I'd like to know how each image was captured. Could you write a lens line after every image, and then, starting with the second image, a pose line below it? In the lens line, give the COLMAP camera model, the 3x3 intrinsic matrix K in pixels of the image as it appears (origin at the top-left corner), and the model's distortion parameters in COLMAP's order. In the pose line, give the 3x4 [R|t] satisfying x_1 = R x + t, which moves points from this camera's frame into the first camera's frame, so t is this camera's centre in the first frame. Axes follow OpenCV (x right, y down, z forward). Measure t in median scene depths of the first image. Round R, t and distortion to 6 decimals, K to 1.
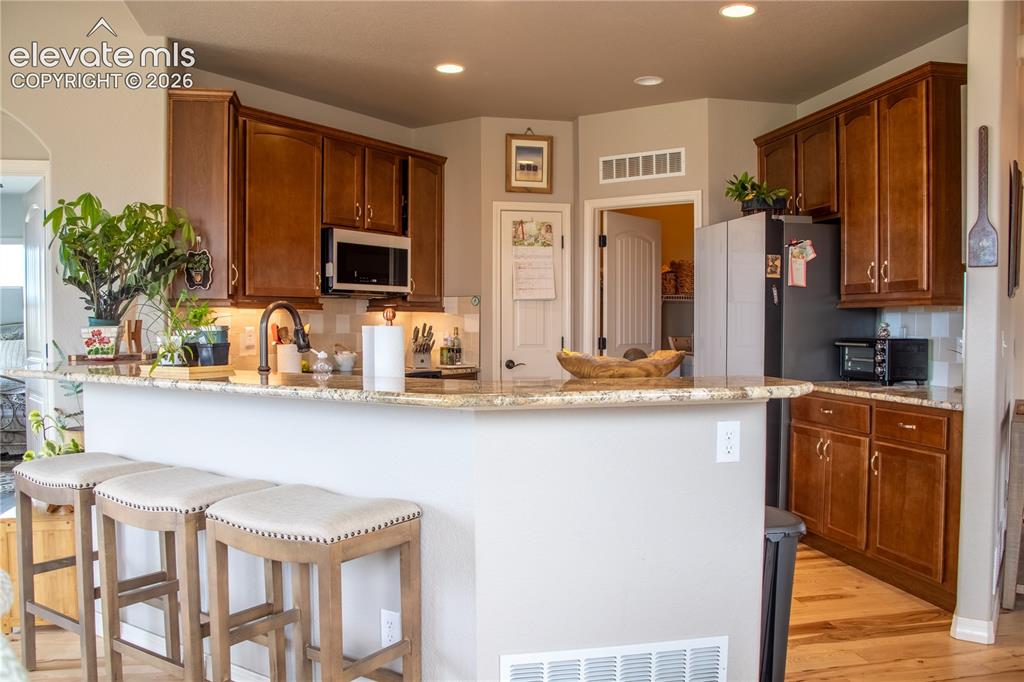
lens RADIAL K [[840.3, 0, 507.6], [0, 840.3, 354.4], [0, 0, 1]] dist [-0.181688, 0.153119]
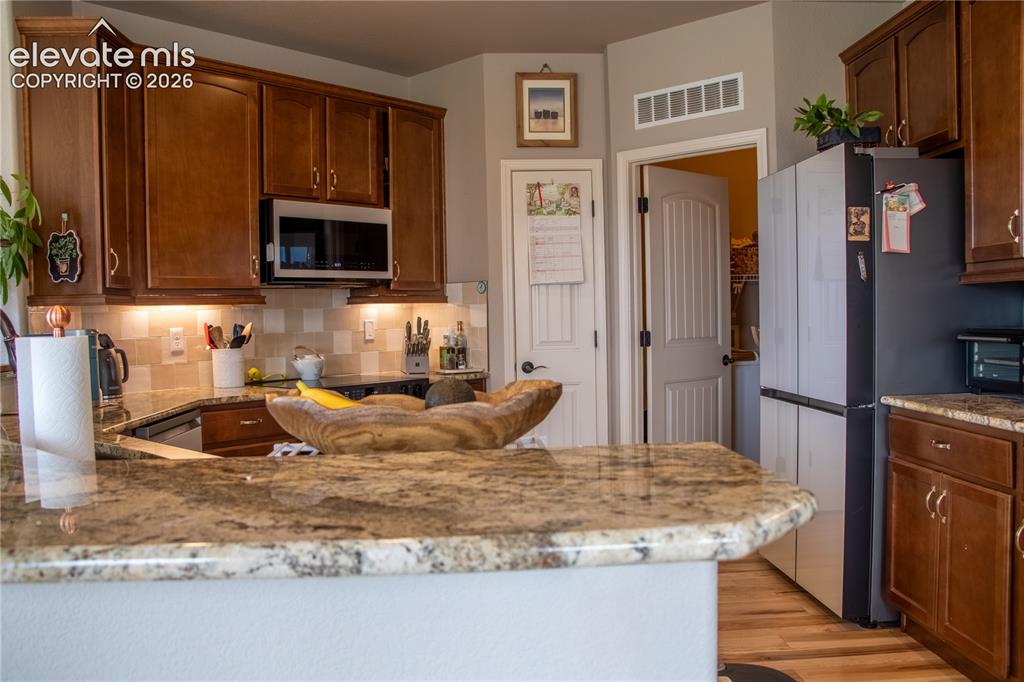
lens RADIAL K [[840.3, 0, 507.6], [0, 840.3, 354.4], [0, 0, 1]] dist [-0.181688, 0.153119]
pose [[0.988682, -0.014504, -0.149322, 0.111427], [0.016578, 0.999783, 0.012654, -0.011309], [0.149106, -0.014986, 0.988708, 0.244592]]
